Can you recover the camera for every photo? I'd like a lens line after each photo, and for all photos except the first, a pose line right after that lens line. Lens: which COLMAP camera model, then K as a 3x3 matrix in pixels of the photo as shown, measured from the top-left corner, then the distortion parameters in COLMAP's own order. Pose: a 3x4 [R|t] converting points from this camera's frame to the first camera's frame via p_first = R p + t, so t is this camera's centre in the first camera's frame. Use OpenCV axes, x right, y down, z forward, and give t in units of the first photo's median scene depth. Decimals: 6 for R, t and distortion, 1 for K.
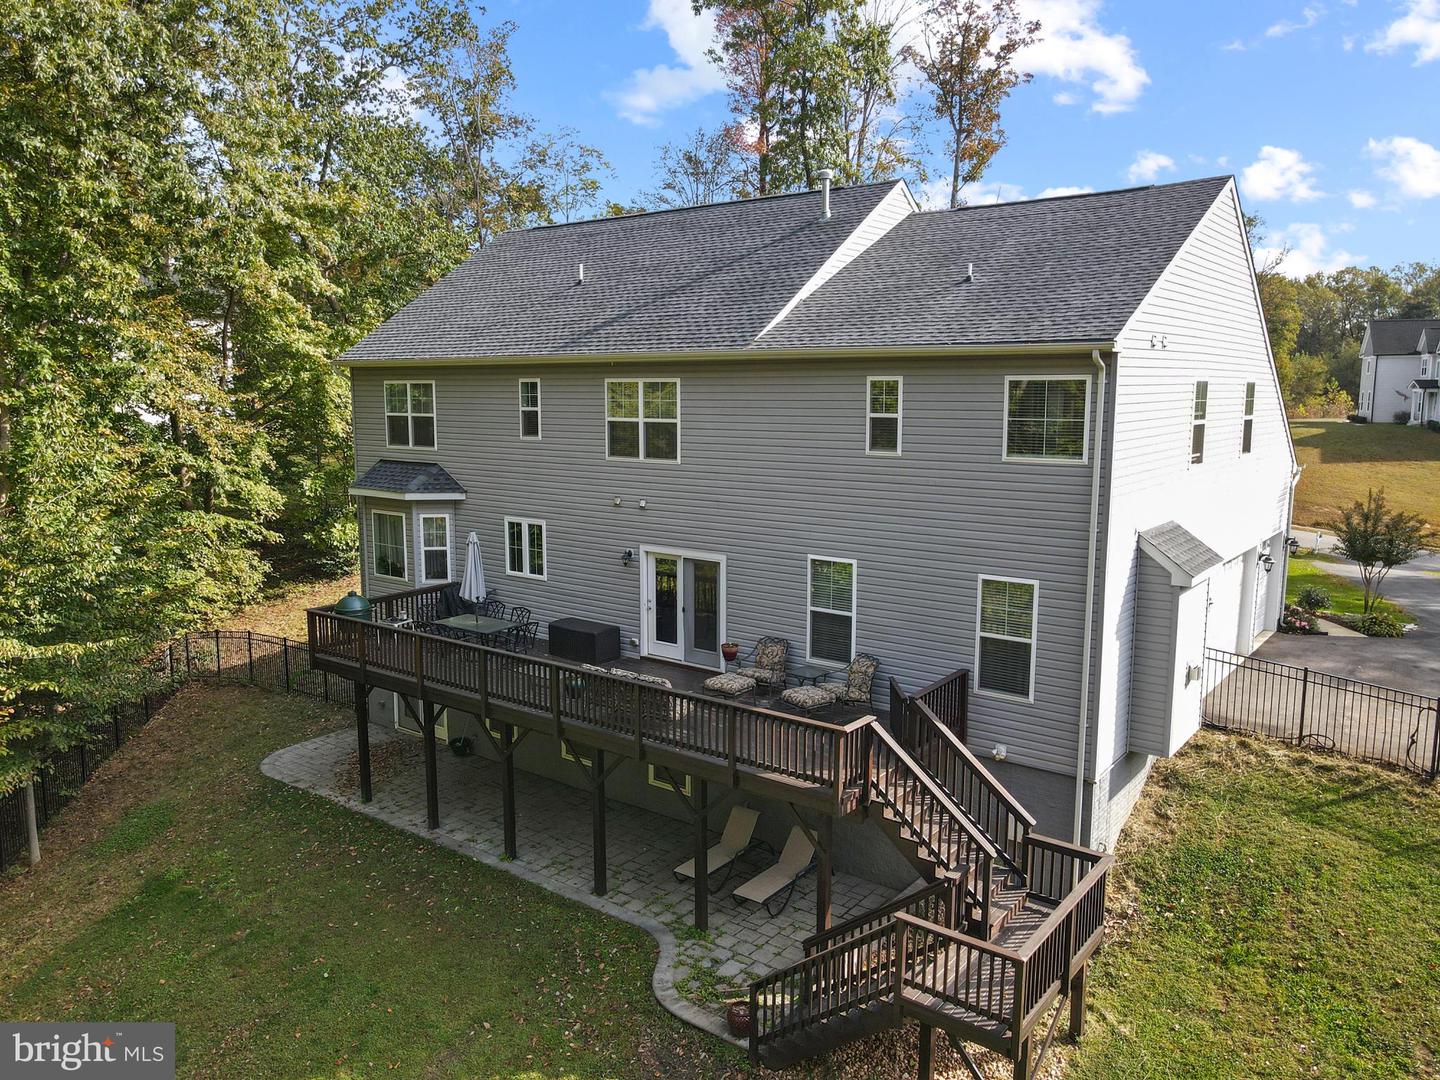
lens RADIAL K [[1033.0, 0, 720.0], [0, 1033.0, 540.0], [0, 0, 1]] dist [0.019003, 0.004894]
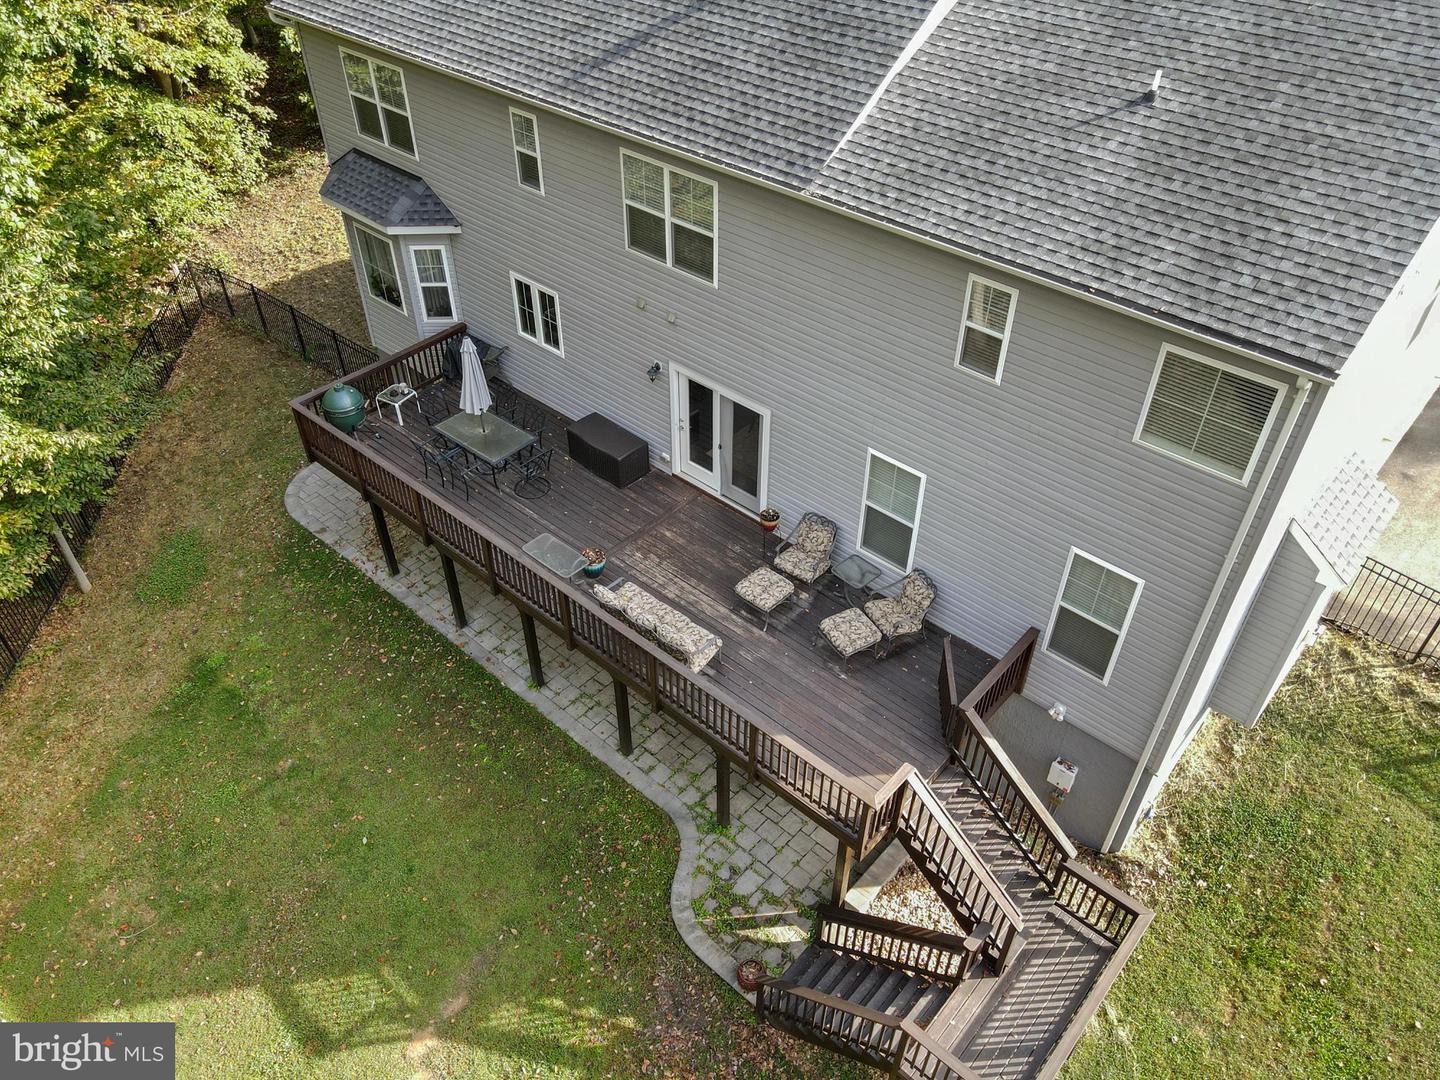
lens RADIAL K [[1043.6, 0, 714.9], [0, 1043.6, 546.4], [0, 0, 1]] dist [0.020432, -0.004410]
pose [[0.996636, 0.054364, -0.061329, 0.020182], [-0.013629, 0.847841, 0.530076, -0.361807], [0.080814, -0.527457, 0.845729, 0.262978]]
